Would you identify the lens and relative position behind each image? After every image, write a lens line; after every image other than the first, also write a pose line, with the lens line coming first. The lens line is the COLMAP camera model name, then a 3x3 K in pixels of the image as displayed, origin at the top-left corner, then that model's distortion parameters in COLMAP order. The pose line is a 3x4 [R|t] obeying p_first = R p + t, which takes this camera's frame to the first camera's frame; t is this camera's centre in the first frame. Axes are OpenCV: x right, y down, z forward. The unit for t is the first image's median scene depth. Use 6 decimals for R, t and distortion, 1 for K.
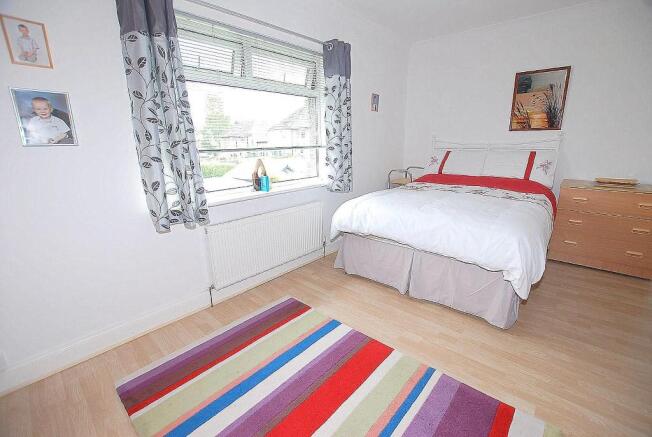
lens RADIAL K [[284.9, 0, 326.0], [0, 284.9, 218.5], [0, 0, 1]] dist [-0.002711, -0.000220]
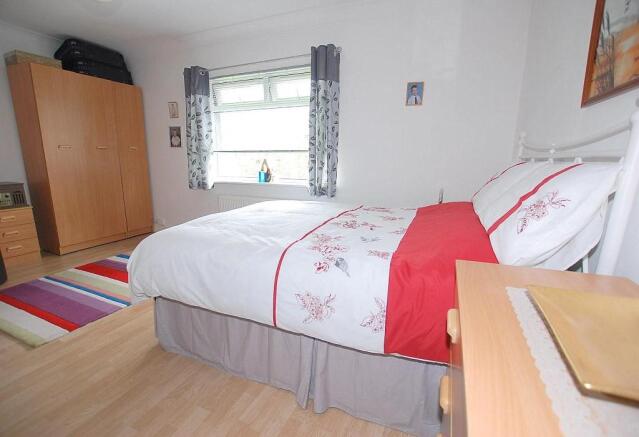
lens RADIAL K [[290.5, 0, 319.5], [0, 290.5, 218.5], [0, 0, 1]] dist [-0.016683, 0.000531]
pose [[0.309007, 0.206183, -0.928441, 1.241987], [-0.267293, 0.955698, 0.123274, -0.186760], [0.912726, 0.210073, 0.350429, 0.853110]]
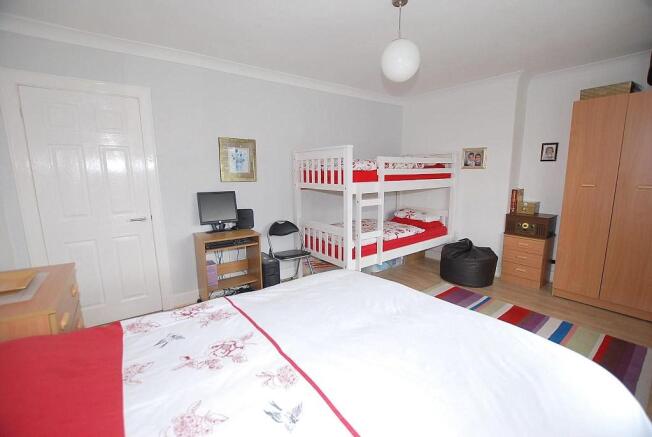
lens RADIAL K [[284.9, 0, 326.0], [0, 284.9, 218.5], [0, 0, 1]] dist [-0.002711, -0.000220]
pose [[-0.983000, -0.017169, 0.182803, 0.364408], [0.061946, 0.906231, 0.418220, -0.468251], [-0.172843, 0.422434, -0.889761, 1.472129]]
